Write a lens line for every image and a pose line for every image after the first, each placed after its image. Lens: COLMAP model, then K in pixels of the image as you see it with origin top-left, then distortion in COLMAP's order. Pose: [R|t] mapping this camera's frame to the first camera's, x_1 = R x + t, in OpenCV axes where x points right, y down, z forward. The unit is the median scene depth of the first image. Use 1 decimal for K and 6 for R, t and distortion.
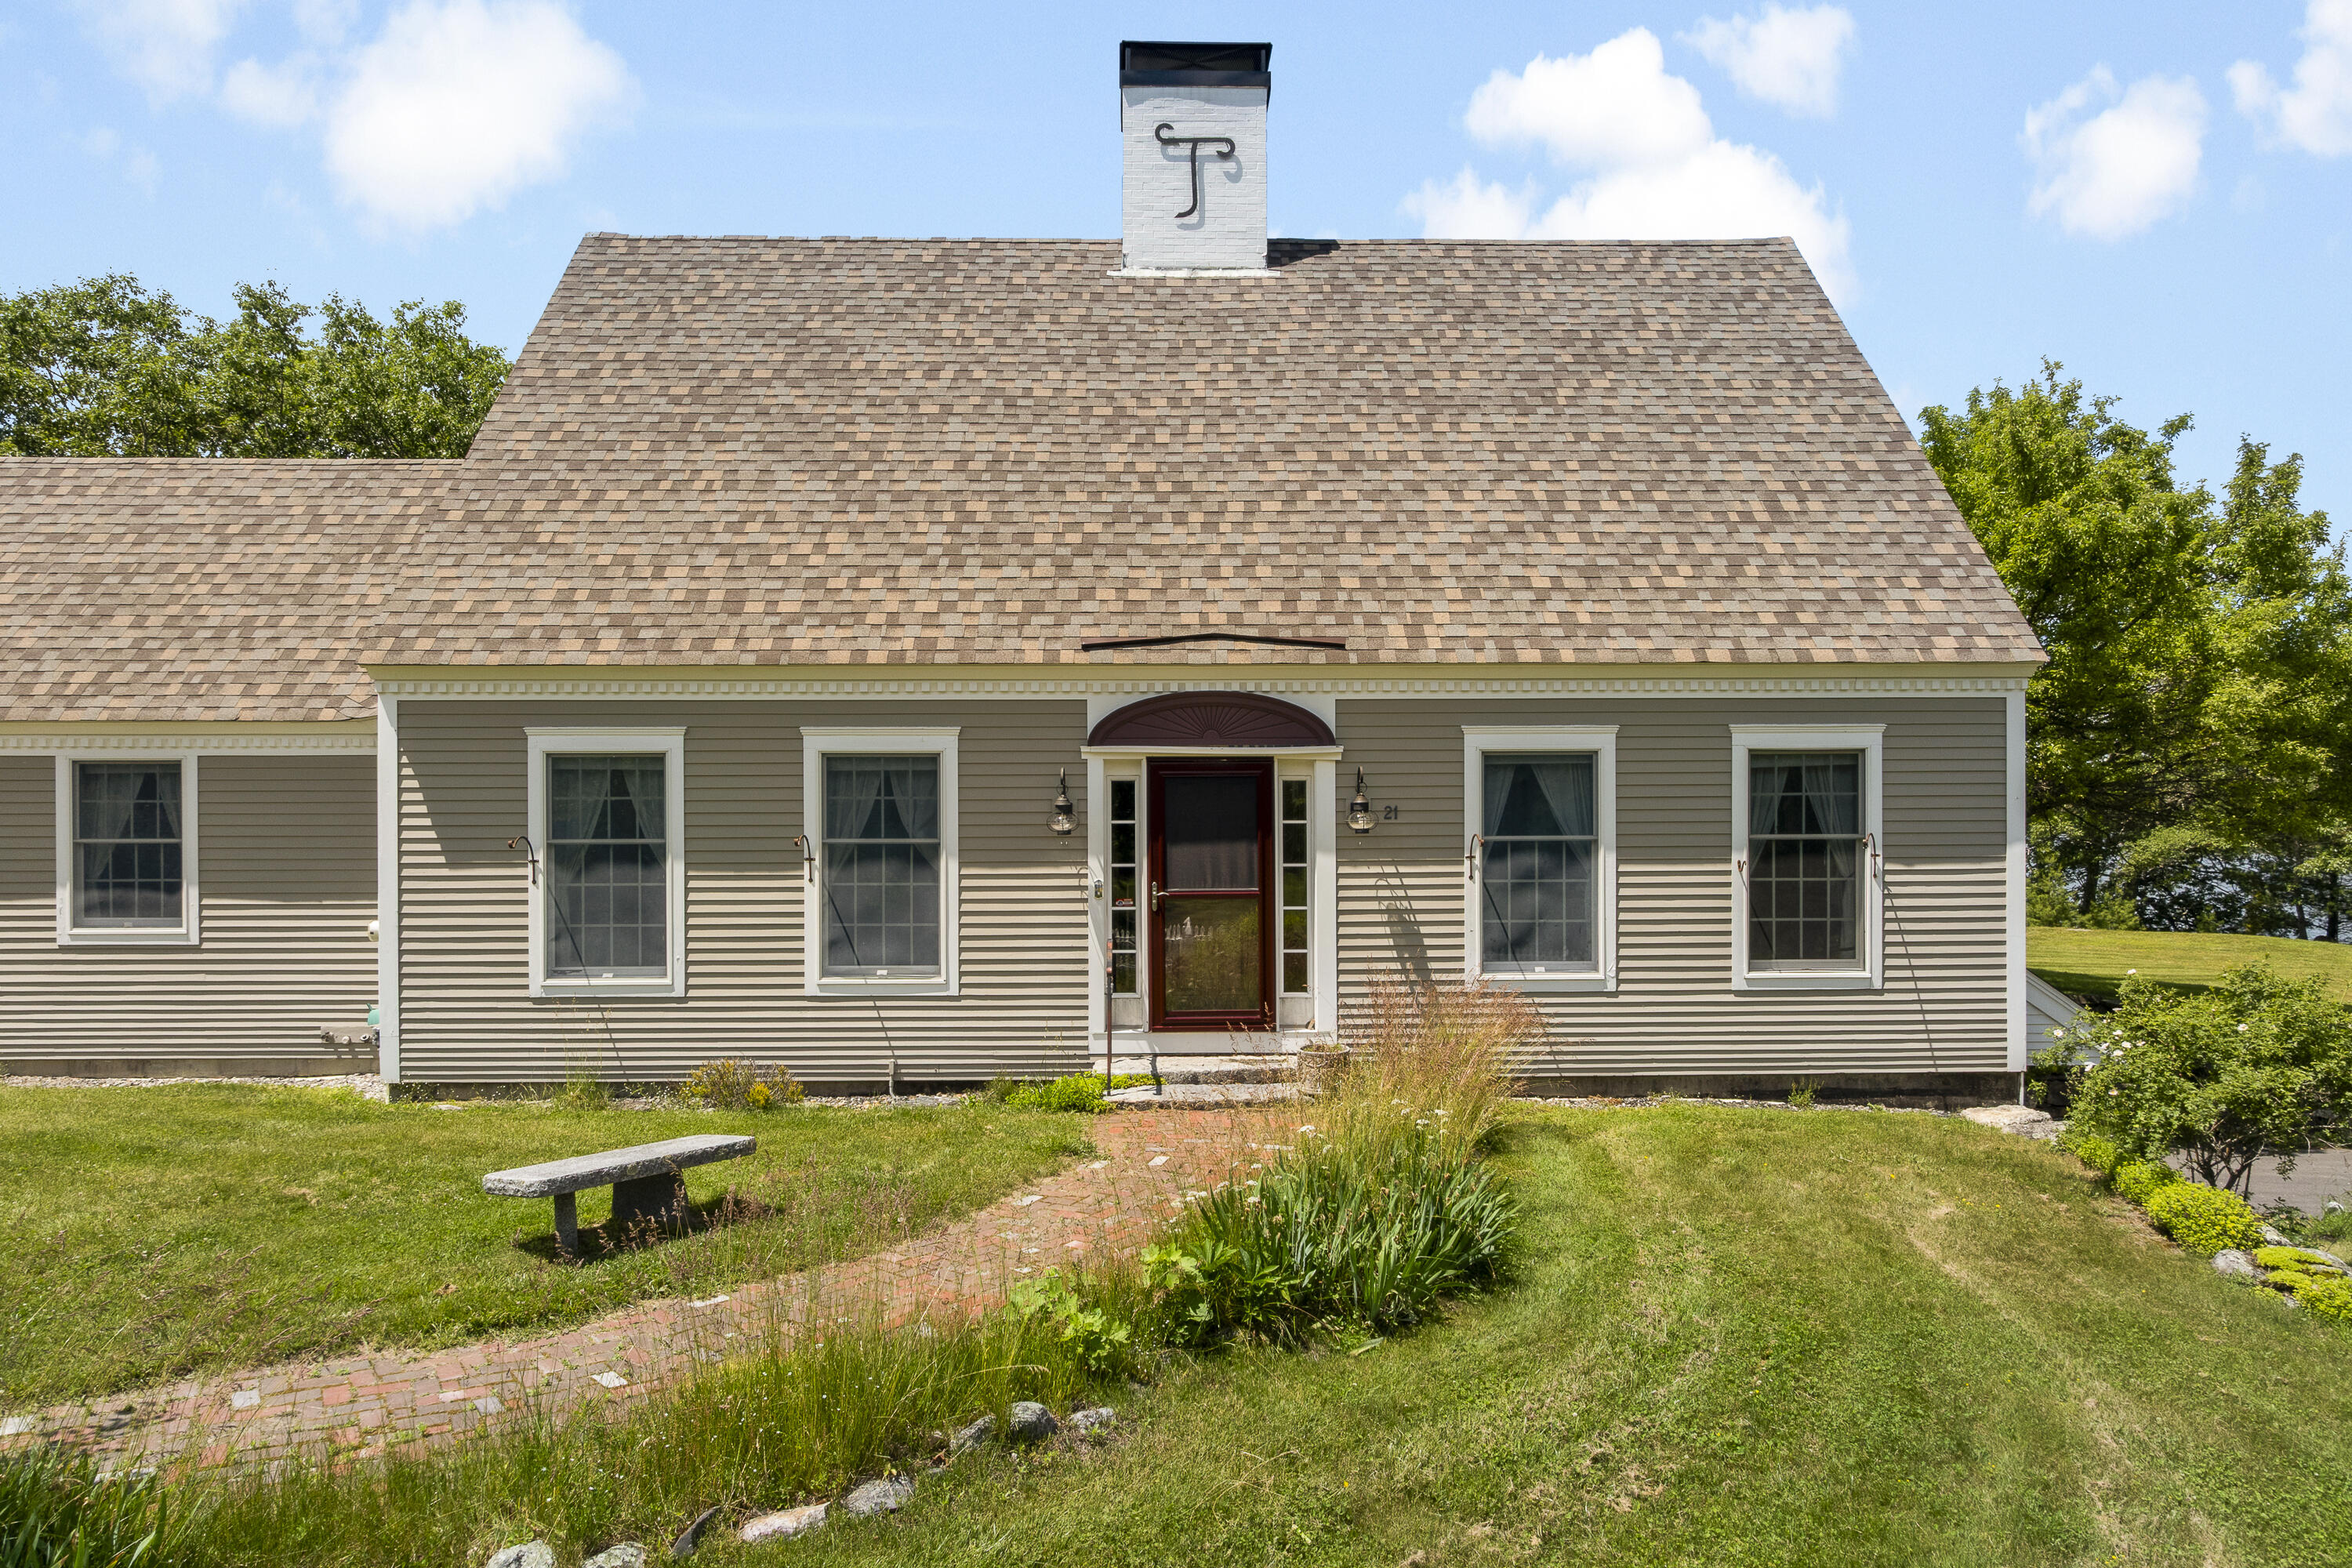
lens RADIAL K [[1637.2, 0, 1170.6], [0, 1637.2, 837.8], [0, 0, 1]] dist [-0.004415, -0.005552]
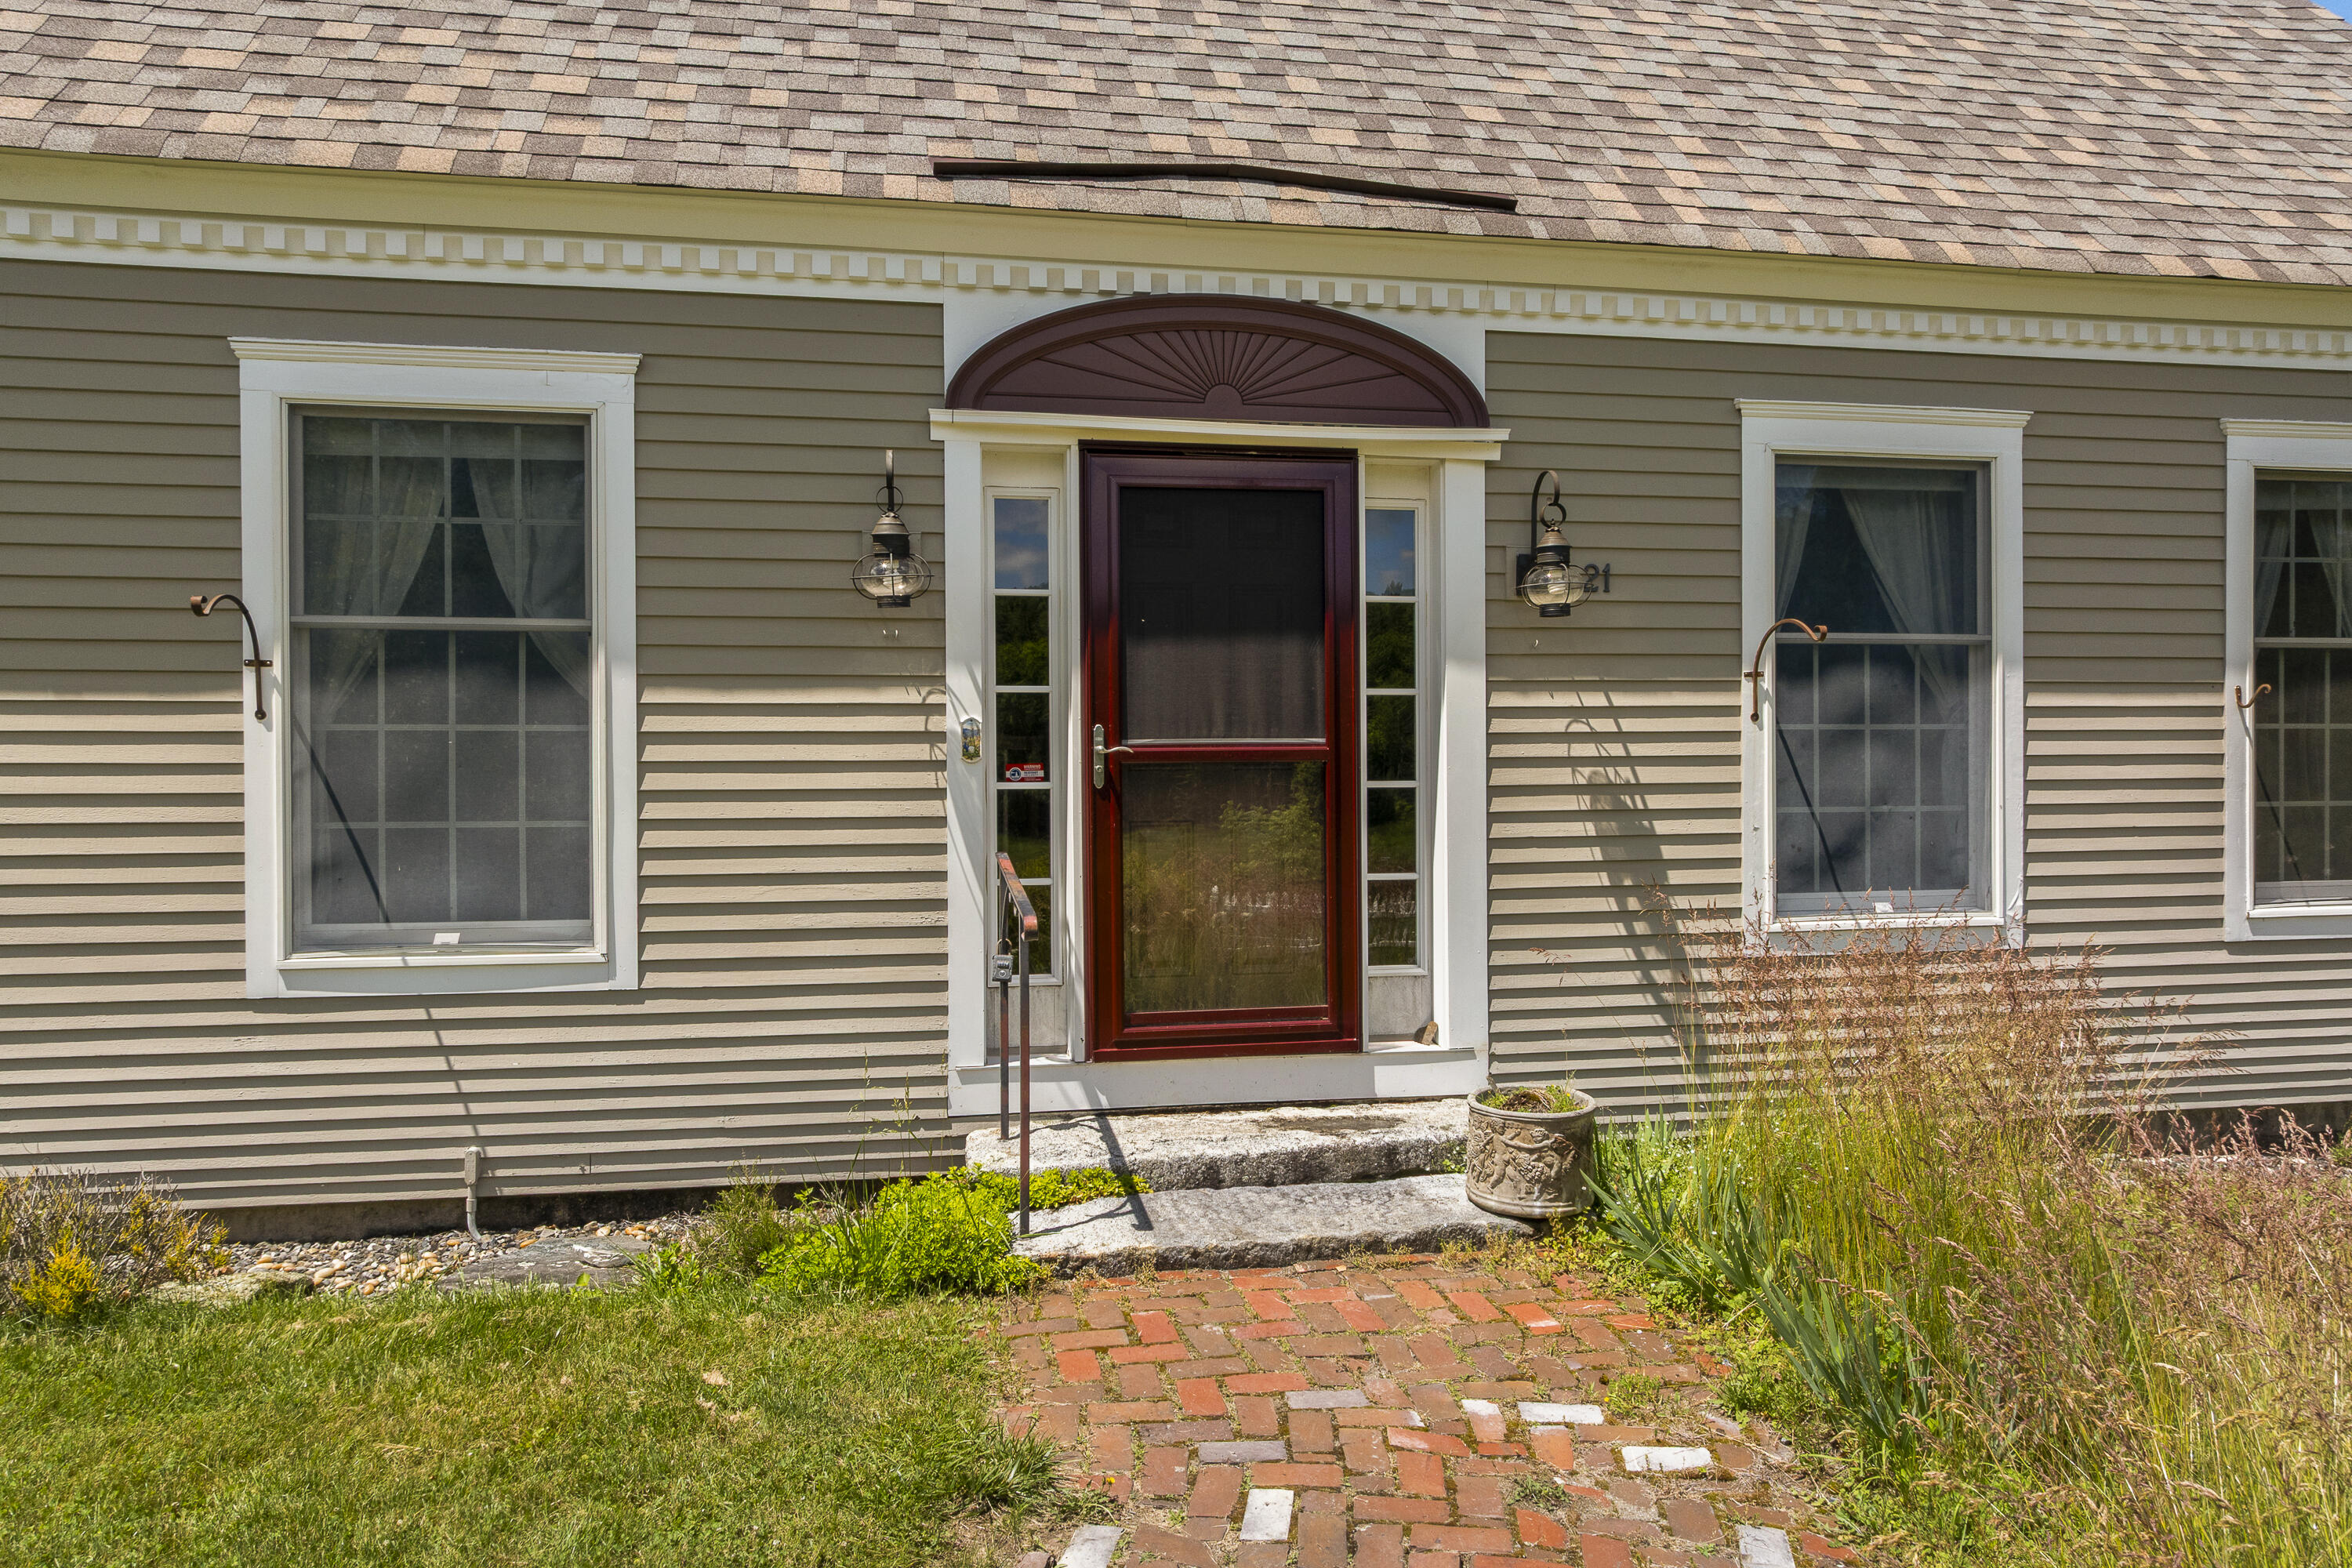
lens RADIAL K [[1637.2, 0, 1179.8], [0, 1637.2, 791.2], [0, 0, 1]] dist [-0.004415, -0.005552]
pose [[0.985625, -0.003148, 0.168921, -0.062487], [0.003425, 0.999993, -0.001352, 0.045772], [-0.168916, 0.001911, 0.985629, 0.555818]]
